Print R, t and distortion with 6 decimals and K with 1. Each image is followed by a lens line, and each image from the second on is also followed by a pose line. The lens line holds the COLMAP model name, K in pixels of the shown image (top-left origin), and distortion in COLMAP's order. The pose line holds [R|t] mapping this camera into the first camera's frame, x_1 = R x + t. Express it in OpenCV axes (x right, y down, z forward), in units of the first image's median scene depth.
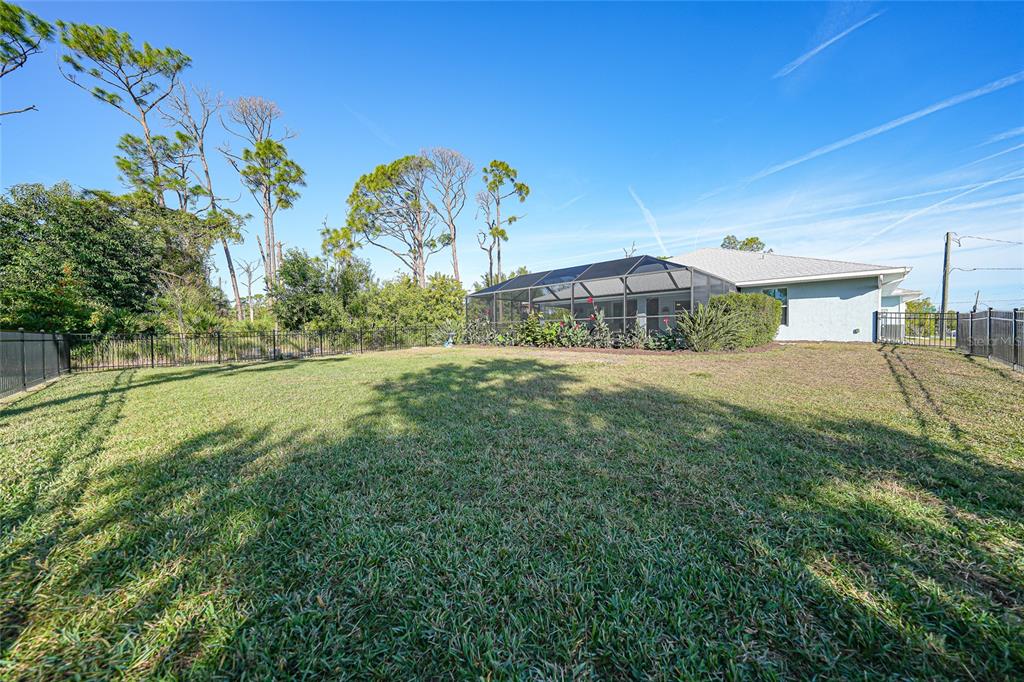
lens RADIAL K [[359.5, 0, 513.0], [0, 359.5, 335.9], [0, 0, 1]] dist [-0.024652, 0.007425]
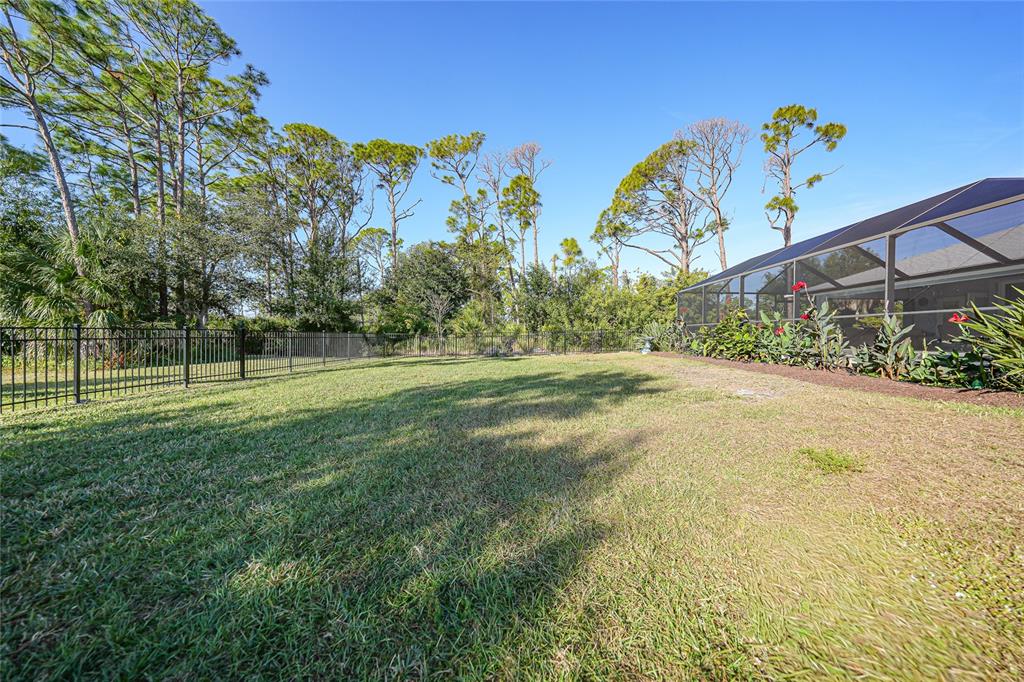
lens RADIAL K [[359.5, 0, 513.0], [0, 359.5, 335.9], [0, 0, 1]] dist [-0.024652, 0.007425]
pose [[0.679939, 0.017402, -0.733063, 0.194894], [-0.020638, 0.999776, 0.004592, -0.006649], [0.732979, 0.012007, 0.680146, 0.143725]]
